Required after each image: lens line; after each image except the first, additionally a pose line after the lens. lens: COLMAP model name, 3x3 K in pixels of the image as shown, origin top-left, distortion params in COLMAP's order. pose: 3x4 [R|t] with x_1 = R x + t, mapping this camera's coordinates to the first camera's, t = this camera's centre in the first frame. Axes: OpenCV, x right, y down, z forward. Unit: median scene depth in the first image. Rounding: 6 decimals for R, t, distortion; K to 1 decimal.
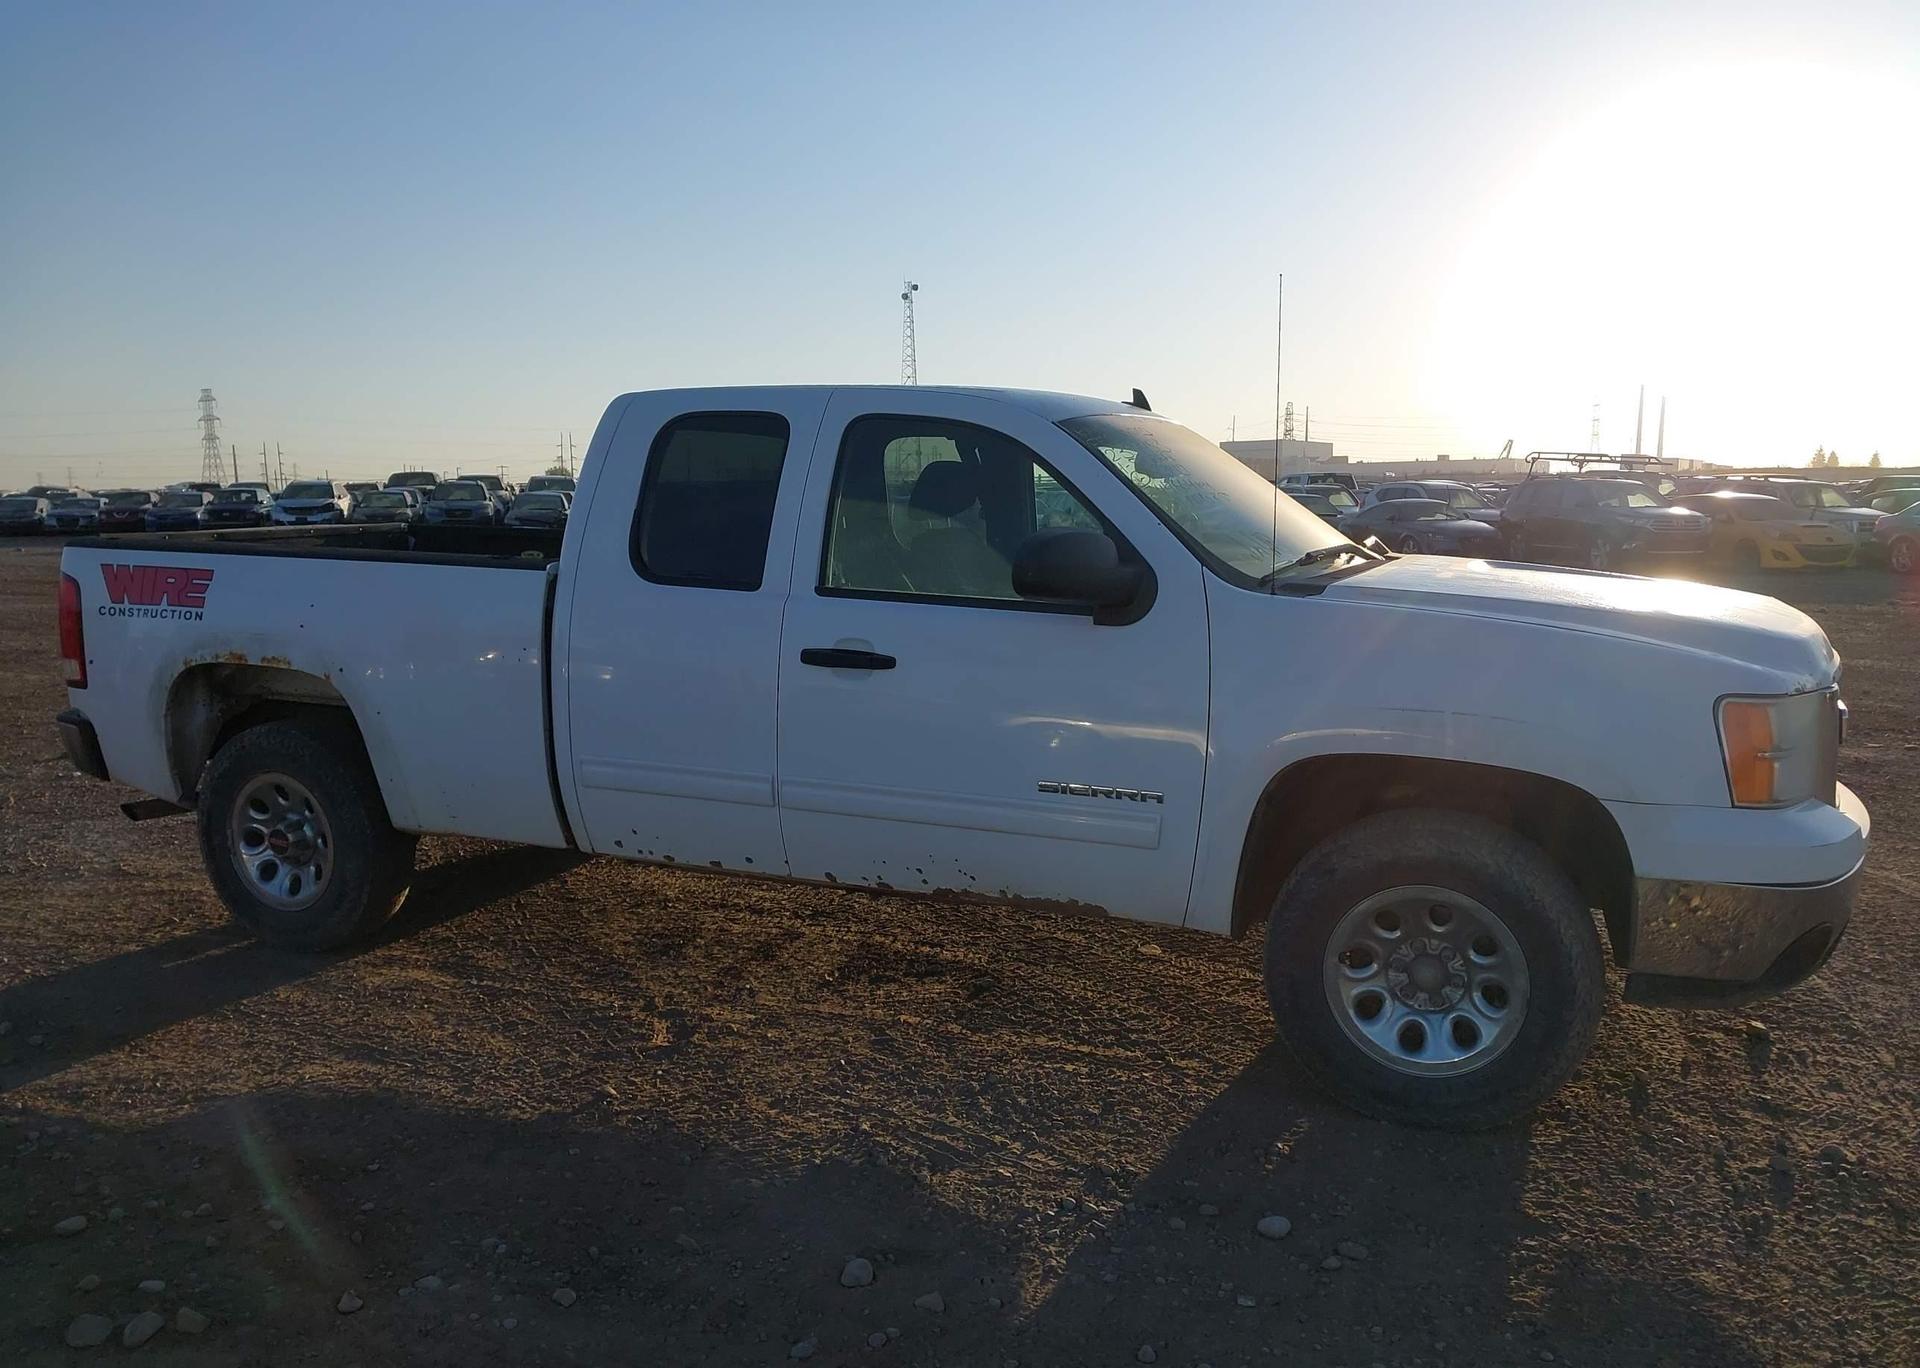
lens RADIAL K [[1511.5, 0, 953.5], [0, 1511.5, 685.2], [0, 0, 1]] dist [0.047169, -0.065799]
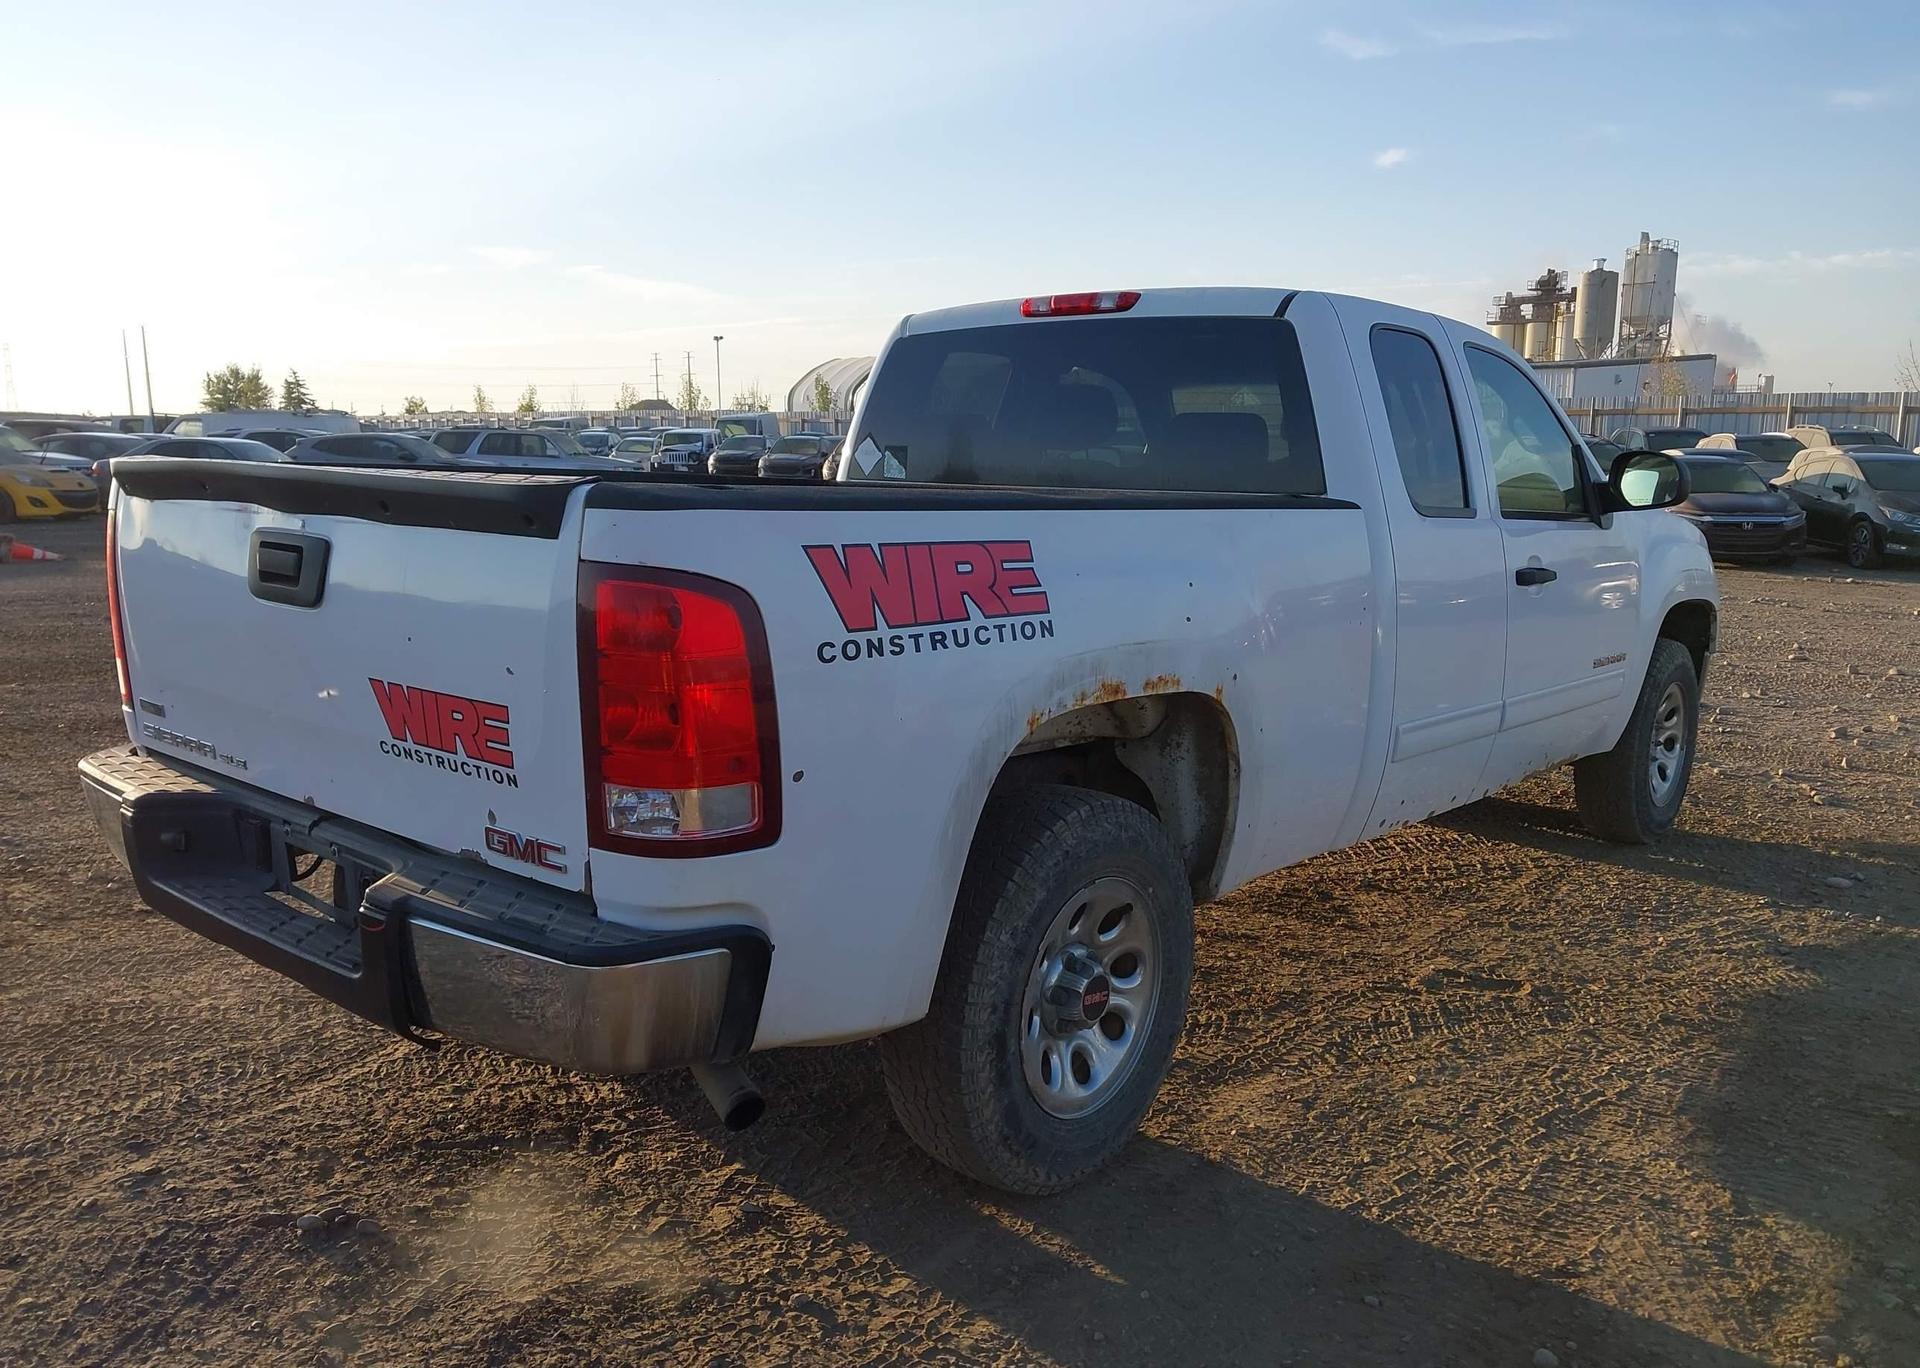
lens RADIAL K [[1511.5, 0, 959.5], [0, 1511.5, 693.3], [0, 0, 1]] dist [0.047169, -0.065799]
pose [[0.299802, -0.145939, 0.942773, -1.161523], [0.109046, 0.986995, 0.118108, -0.102558], [-0.947749, 0.067397, 0.311817, 1.008124]]
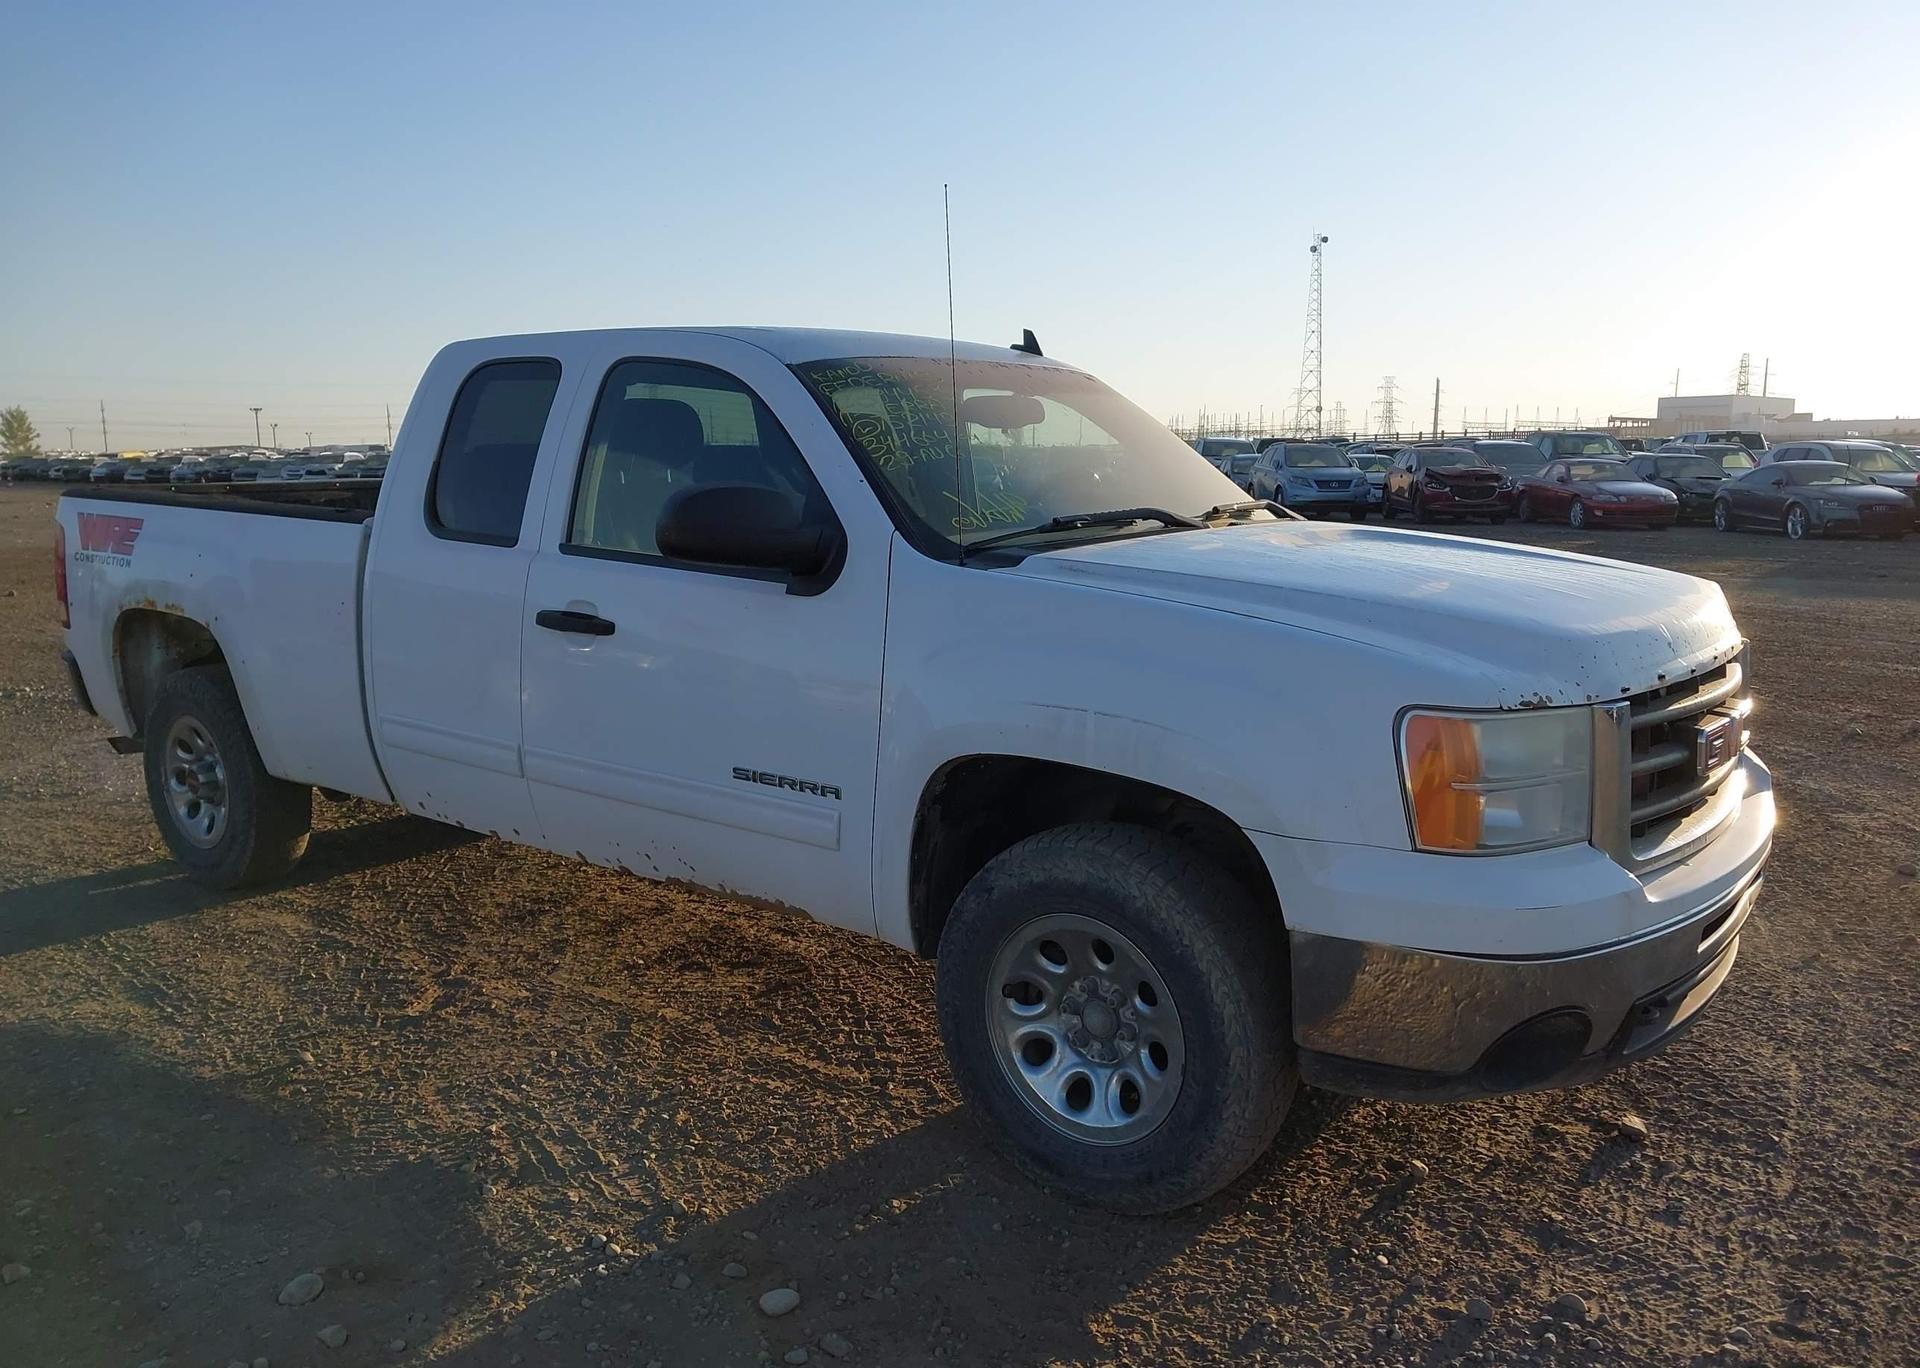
lens RADIAL K [[1511.5, 0, 953.4], [0, 1511.5, 680.3], [0, 0, 1]] dist [0.047169, -0.065799]
pose [[0.966909, 0.041045, -0.251798, 0.373692], [-0.035361, 0.999008, 0.027059, -0.015008], [0.252659, -0.017260, 0.967402, 0.147334]]
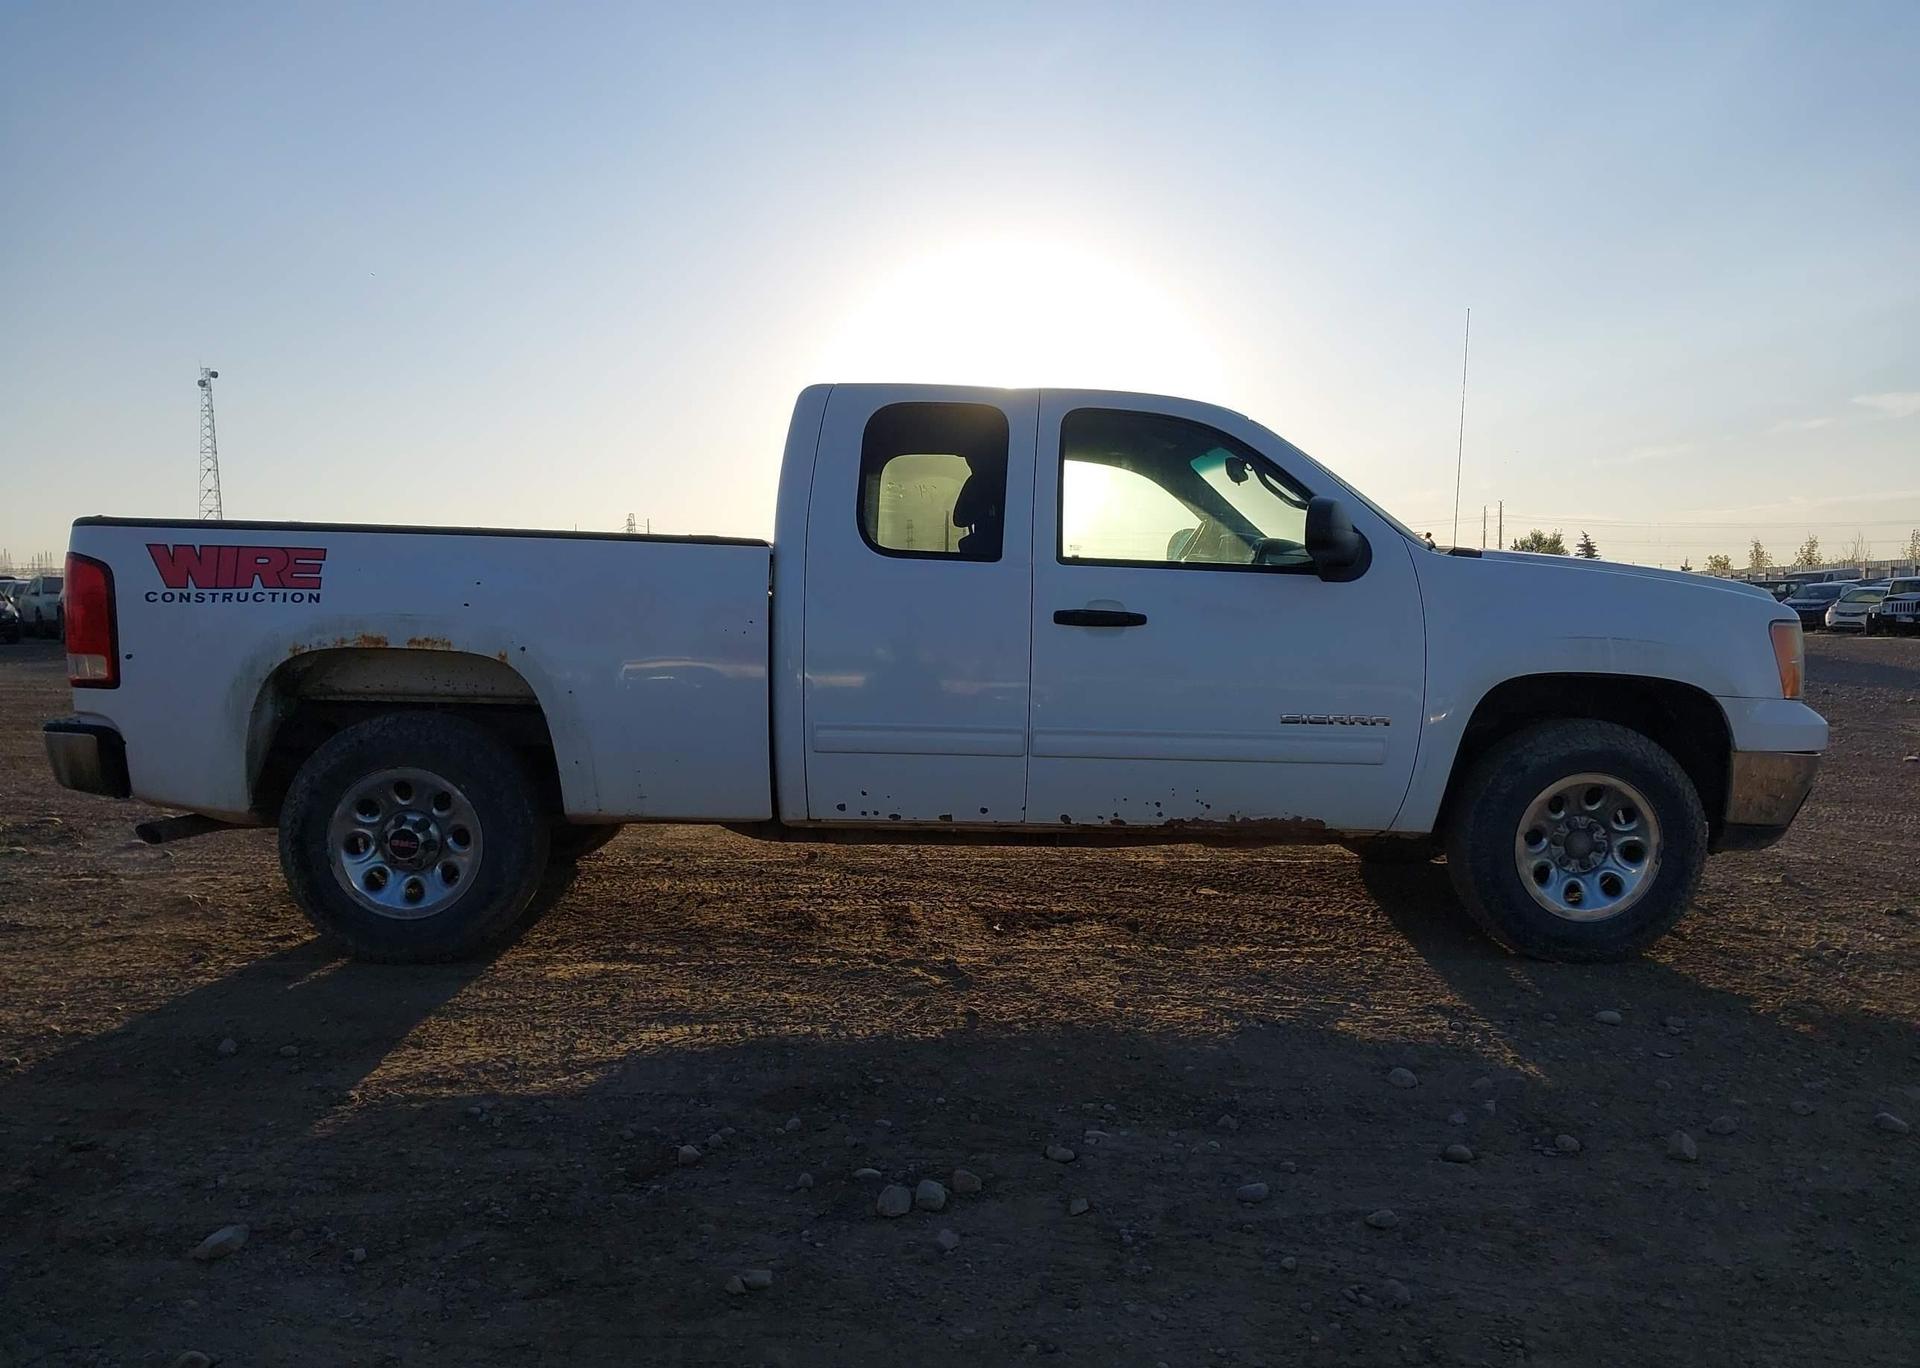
lens RADIAL K [[1511.5, 0, 965.0], [0, 1511.5, 681.0], [0, 0, 1]] dist [0.047169, -0.065799]
pose [[0.908109, -0.015281, 0.418455, -0.608416], [0.046382, 0.996855, -0.064253, 0.093517], [-0.416157, 0.077757, 0.905962, 0.021047]]
